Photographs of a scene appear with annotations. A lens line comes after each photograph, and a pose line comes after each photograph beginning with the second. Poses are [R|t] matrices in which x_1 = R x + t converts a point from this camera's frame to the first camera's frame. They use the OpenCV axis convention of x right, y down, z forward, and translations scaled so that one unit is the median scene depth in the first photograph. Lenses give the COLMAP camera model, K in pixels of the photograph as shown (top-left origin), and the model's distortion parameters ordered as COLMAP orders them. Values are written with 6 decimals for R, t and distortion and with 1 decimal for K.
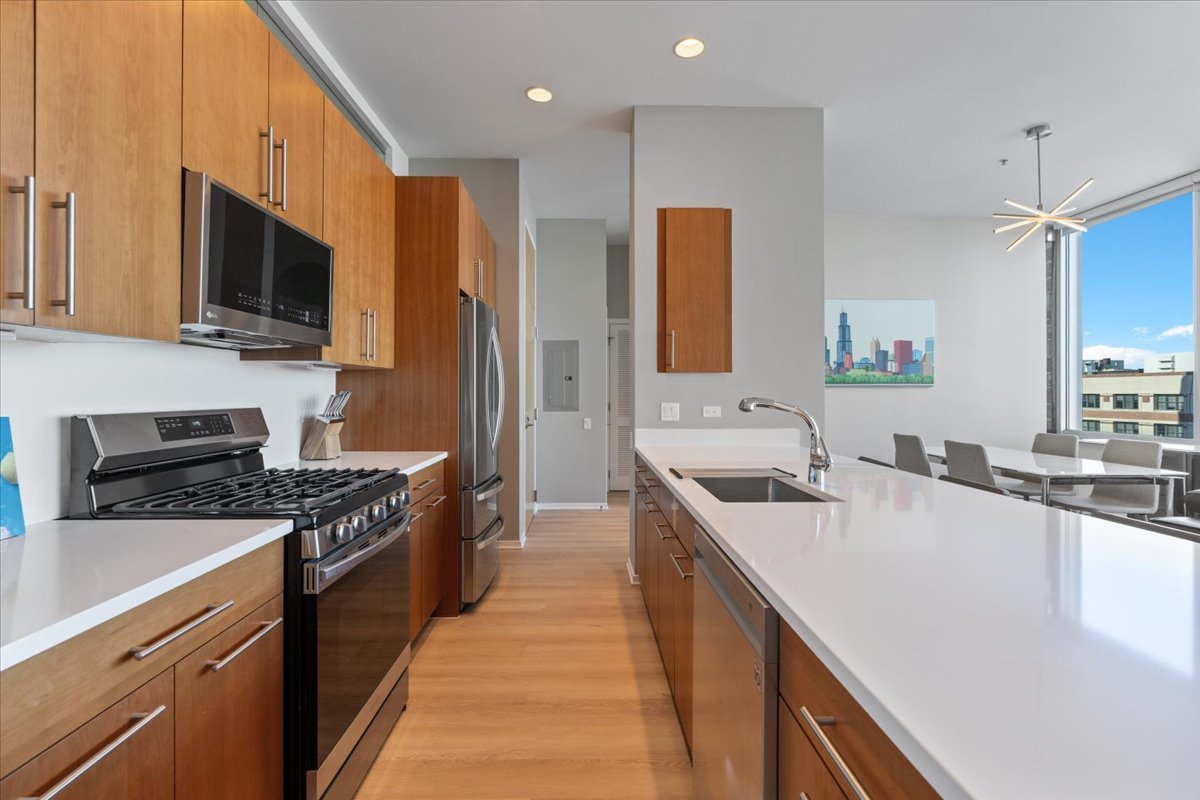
lens RADIAL K [[549.8, 0, 611.8], [0, 549.8, 392.8], [0, 0, 1]] dist [0.001828, -0.000677]
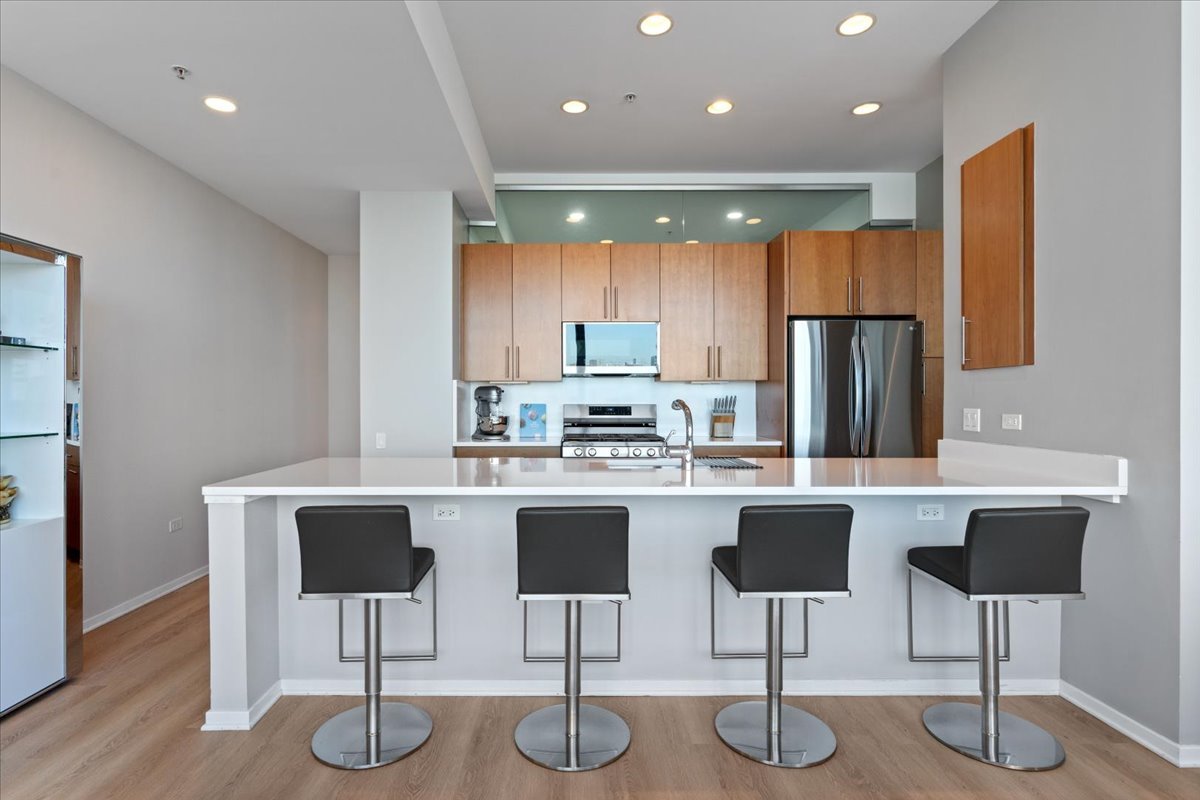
lens RADIAL K [[549.8, 0, 597.8], [0, 549.8, 395.3], [0, 0, 1]] dist [0.001828, -0.000677]
pose [[0.041361, 0.002690, -0.999141, 0.872433], [0.009996, 0.999945, 0.003106, -0.007582], [0.999094, -0.010116, 0.041332, 0.435596]]
